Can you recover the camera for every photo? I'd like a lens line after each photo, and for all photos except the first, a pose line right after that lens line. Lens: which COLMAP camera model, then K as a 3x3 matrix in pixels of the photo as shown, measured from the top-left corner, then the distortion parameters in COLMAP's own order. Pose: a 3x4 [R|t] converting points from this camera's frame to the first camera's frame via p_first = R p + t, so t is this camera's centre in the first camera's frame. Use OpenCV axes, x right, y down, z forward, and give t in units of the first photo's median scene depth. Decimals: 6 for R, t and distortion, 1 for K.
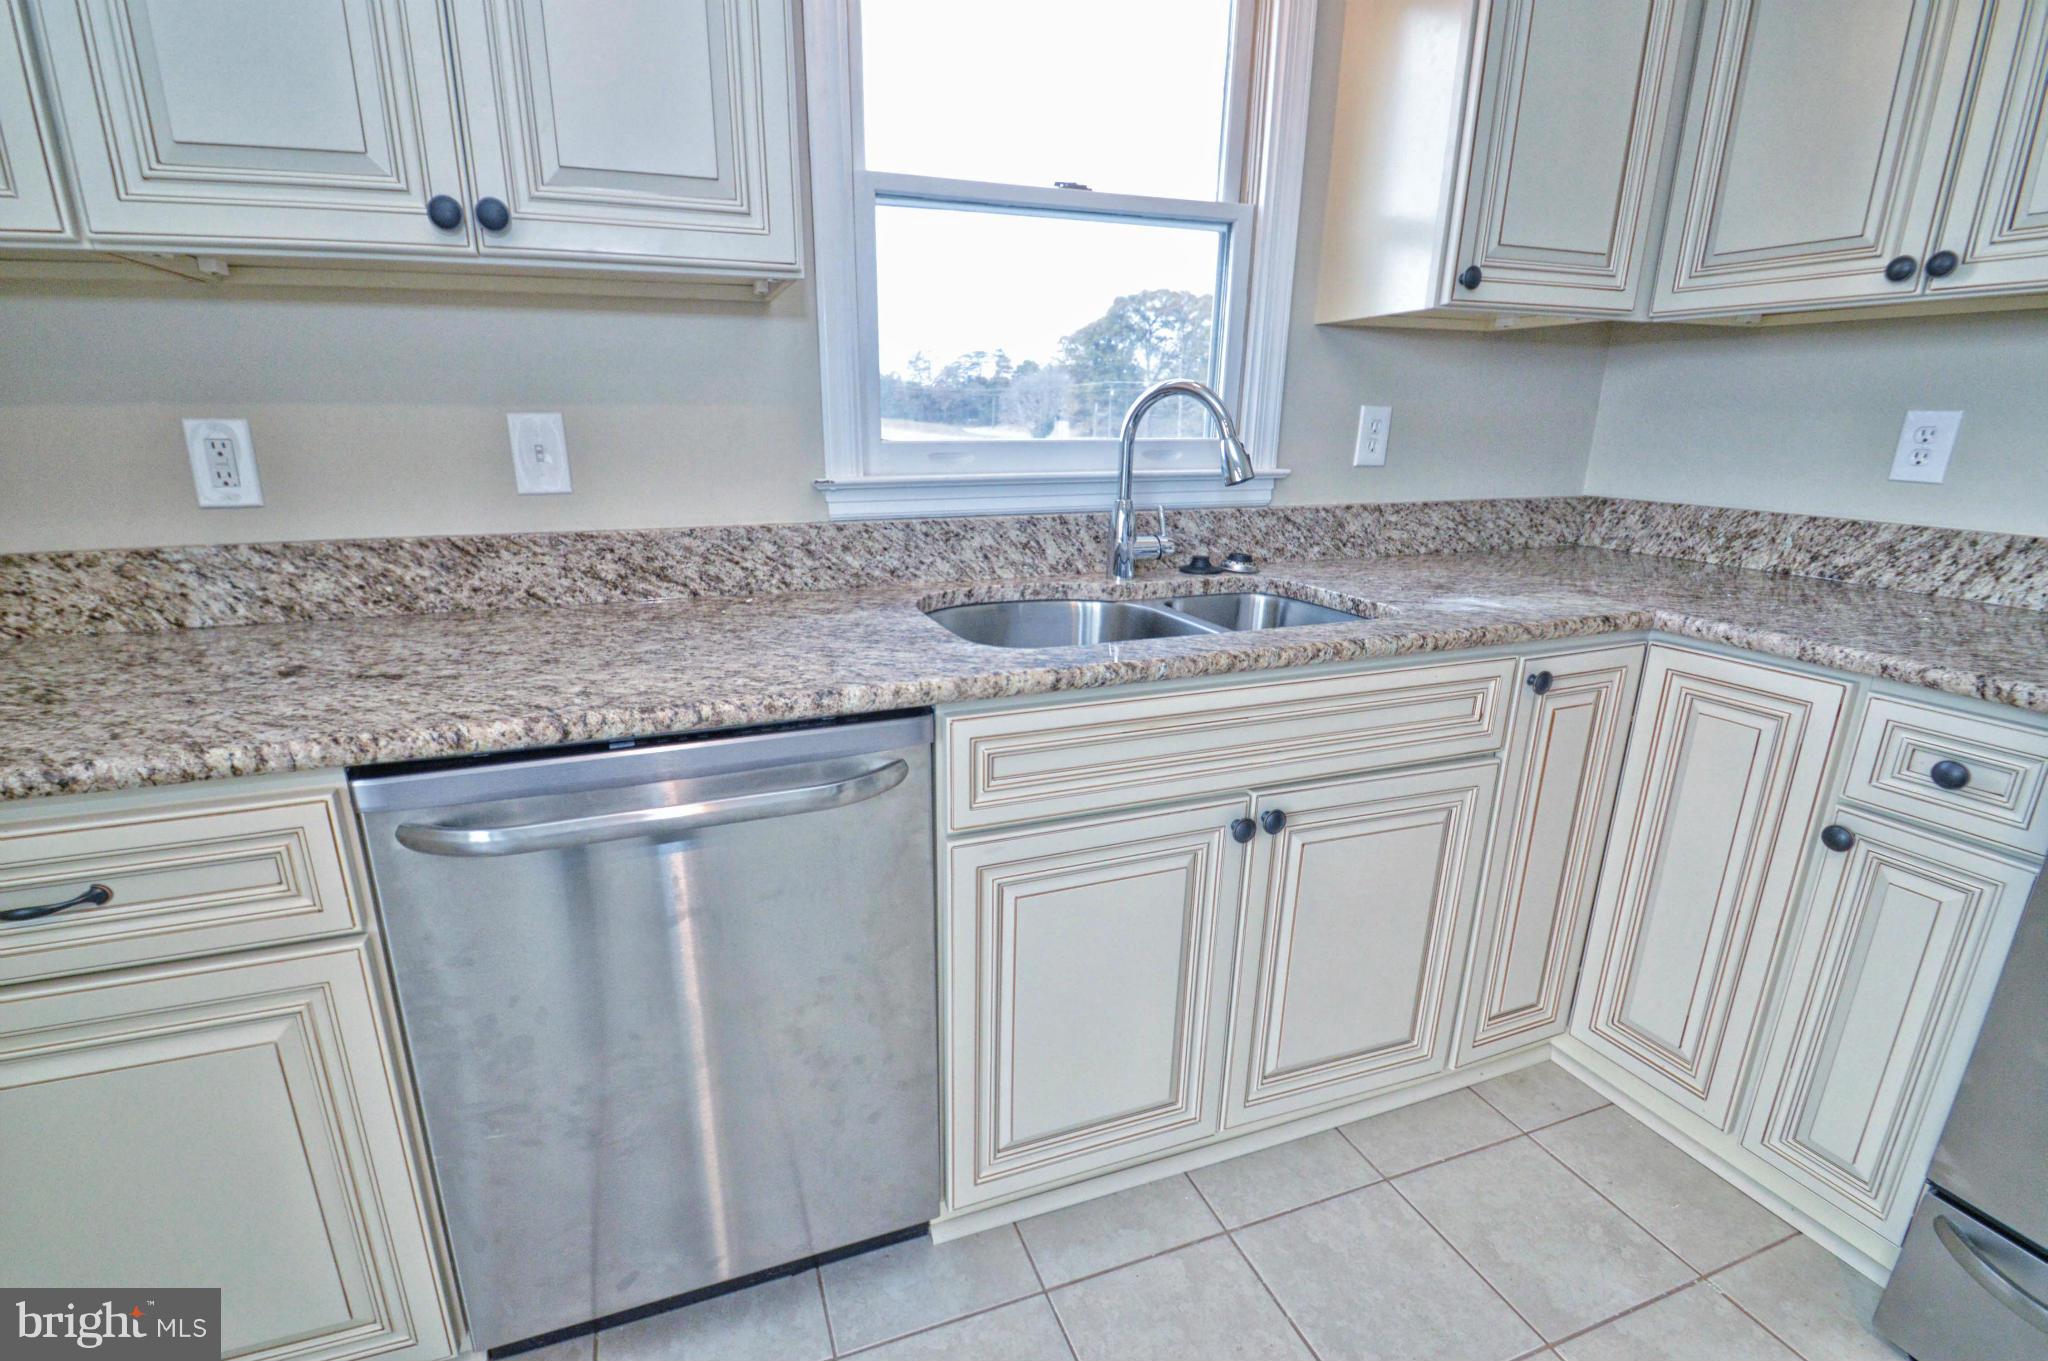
lens RADIAL K [[907.0, 0, 970.3], [0, 907.0, 686.9], [0, 0, 1]] dist [-0.000071, -0.009561]
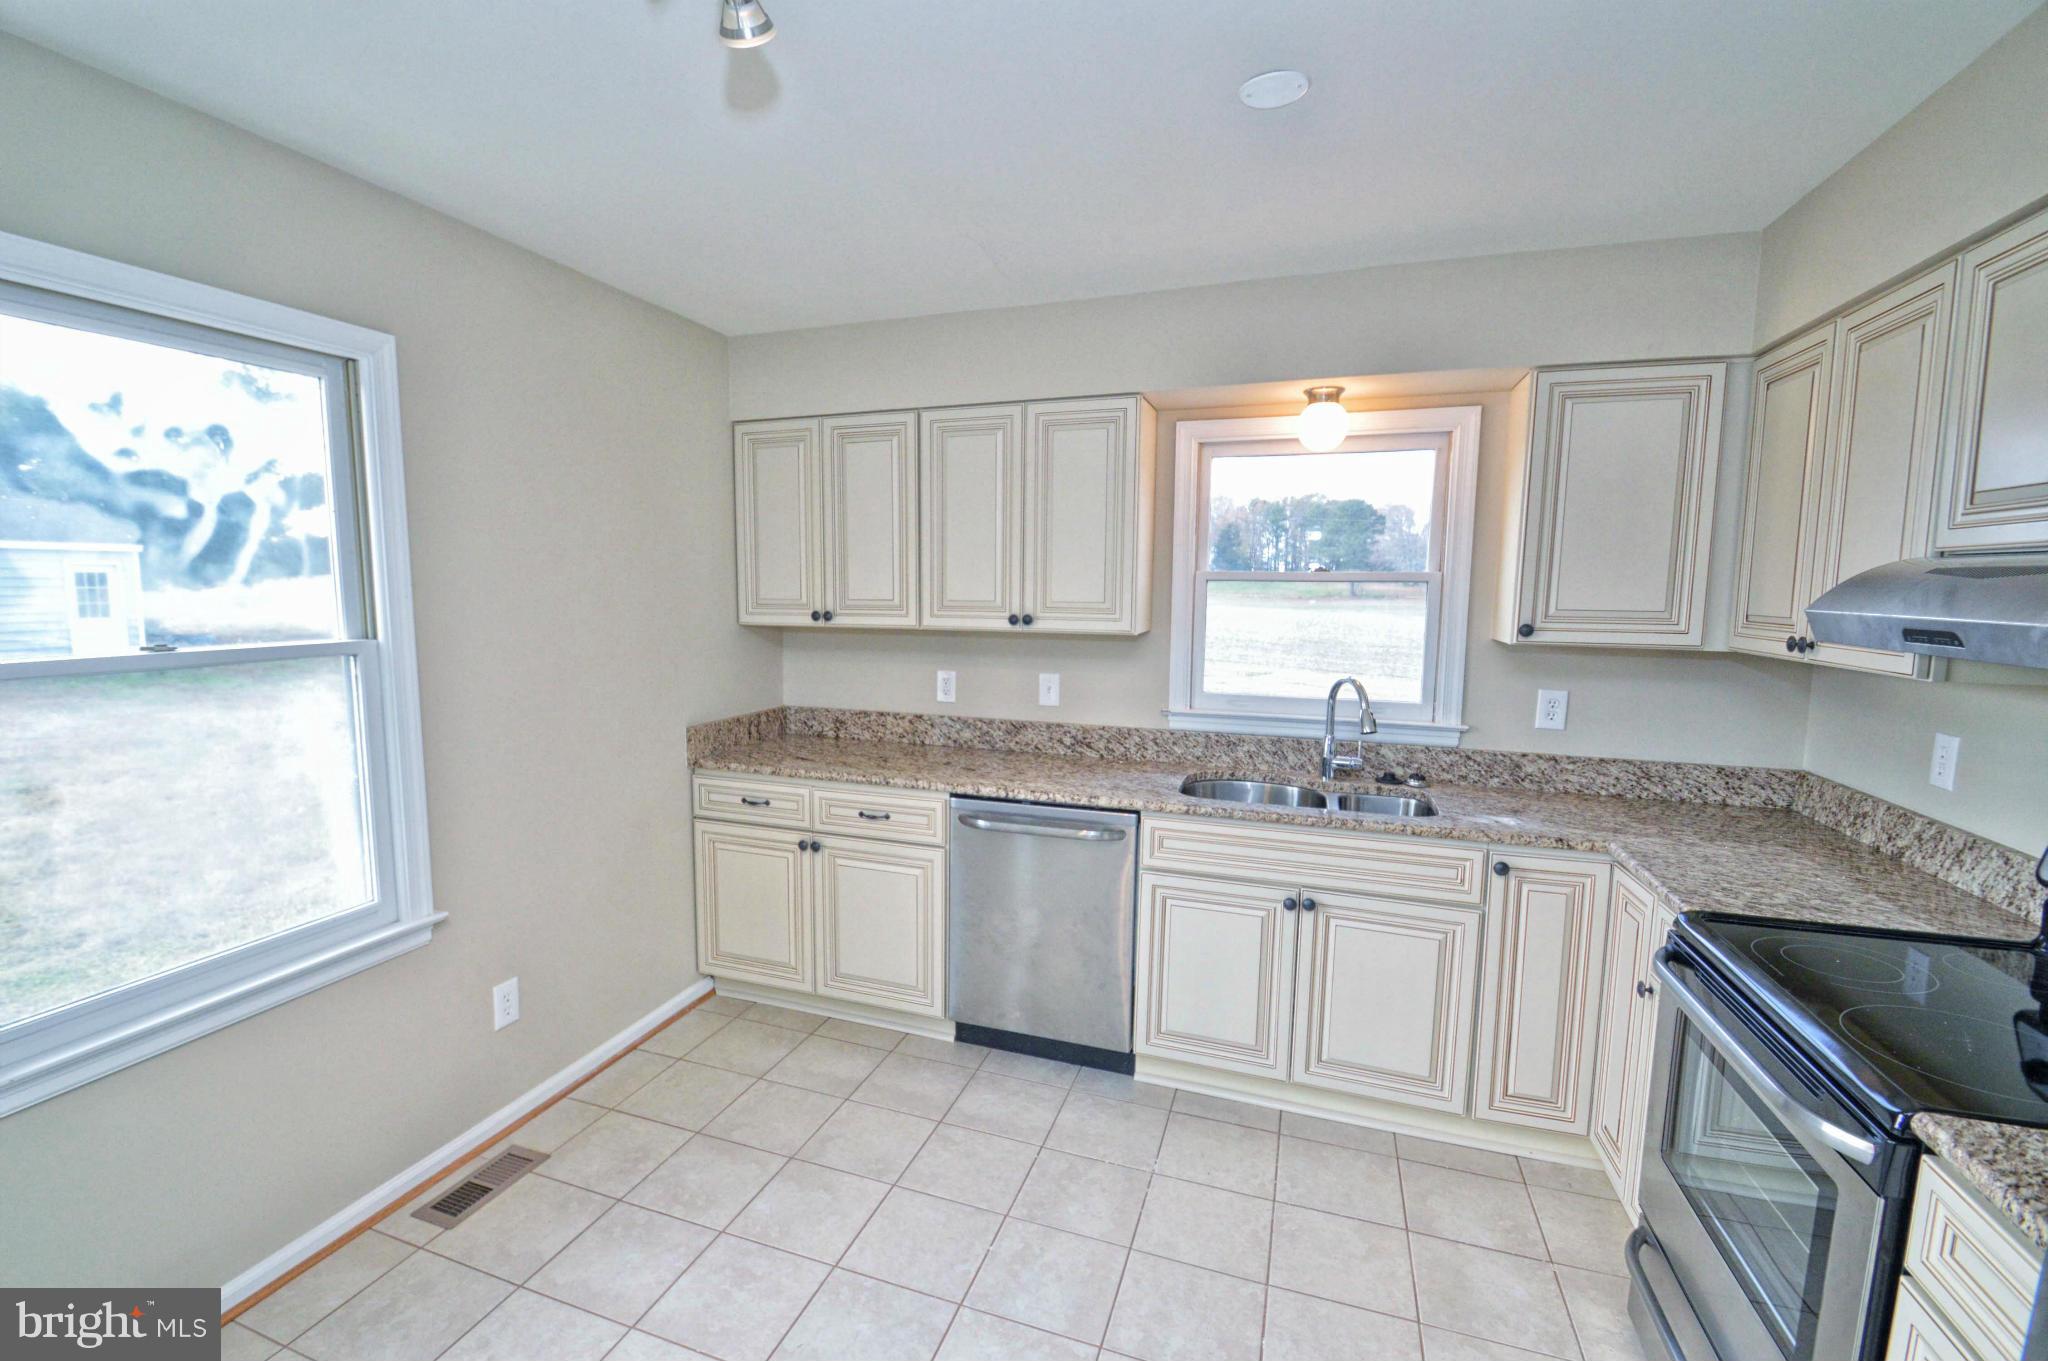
lens RADIAL K [[907.0, 0, 970.3], [0, 907.0, 686.9], [0, 0, 1]] dist [-0.000071, -0.009561]
pose [[0.767675, 0.077819, -0.636097, 0.911421], [-0.190304, 0.975506, -0.110327, 0.039995], [0.611931, 0.205747, 0.763681, -0.984829]]
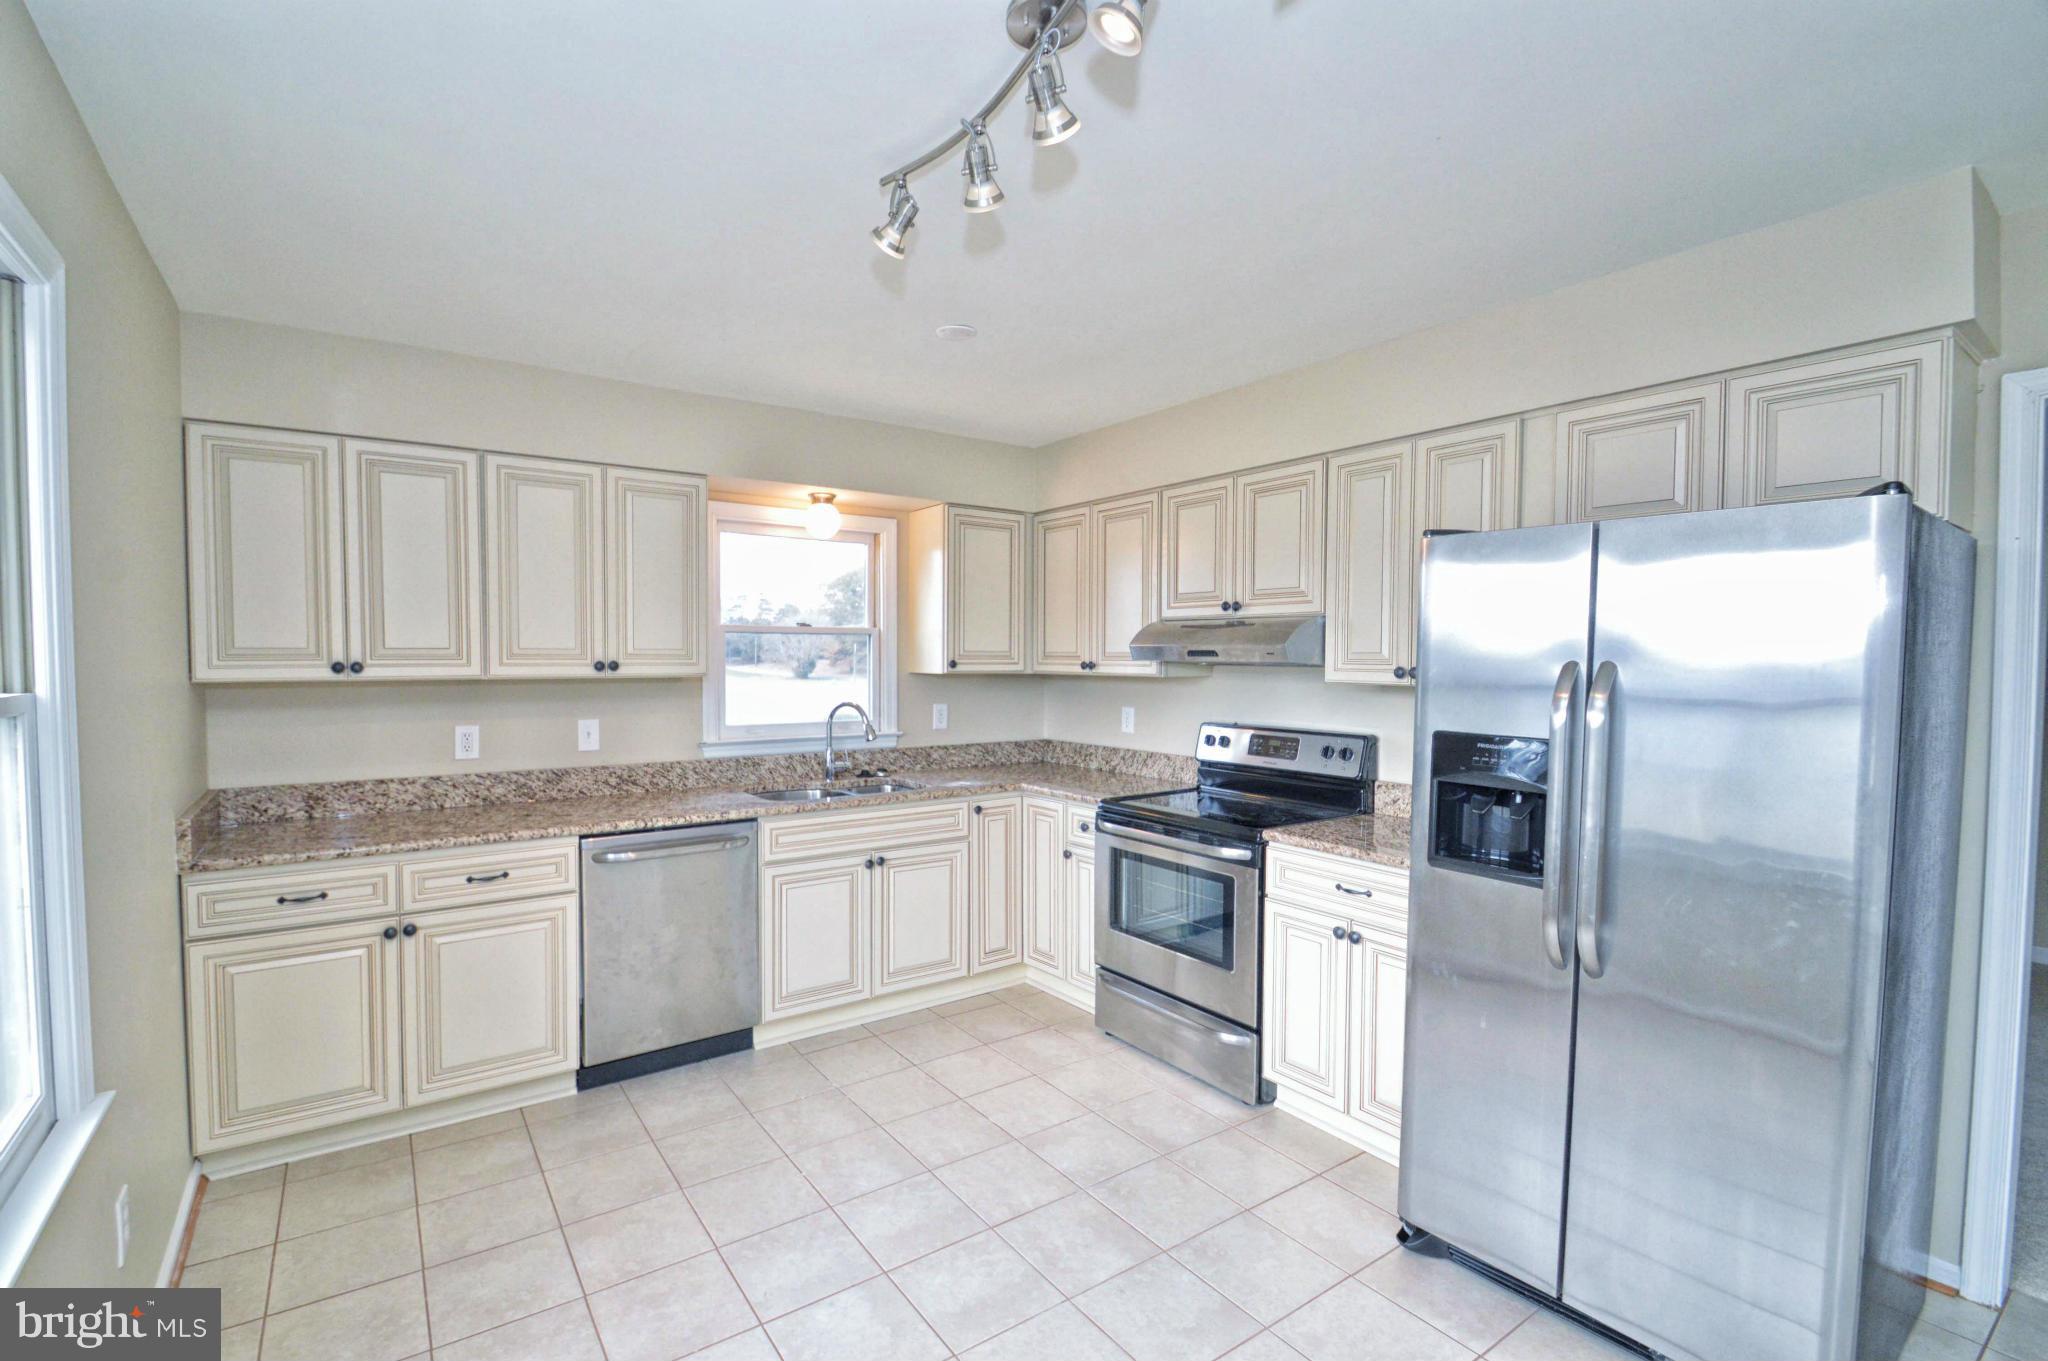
lens RADIAL K [[907.0, 0, 970.3], [0, 907.0, 686.9], [0, 0, 1]] dist [-0.000071, -0.009561]
pose [[0.966804, -0.006108, 0.255446, -0.098435], [0.070385, 0.967404, -0.243260, 0.301218], [-0.245633, 0.253165, 0.935720, -1.664062]]
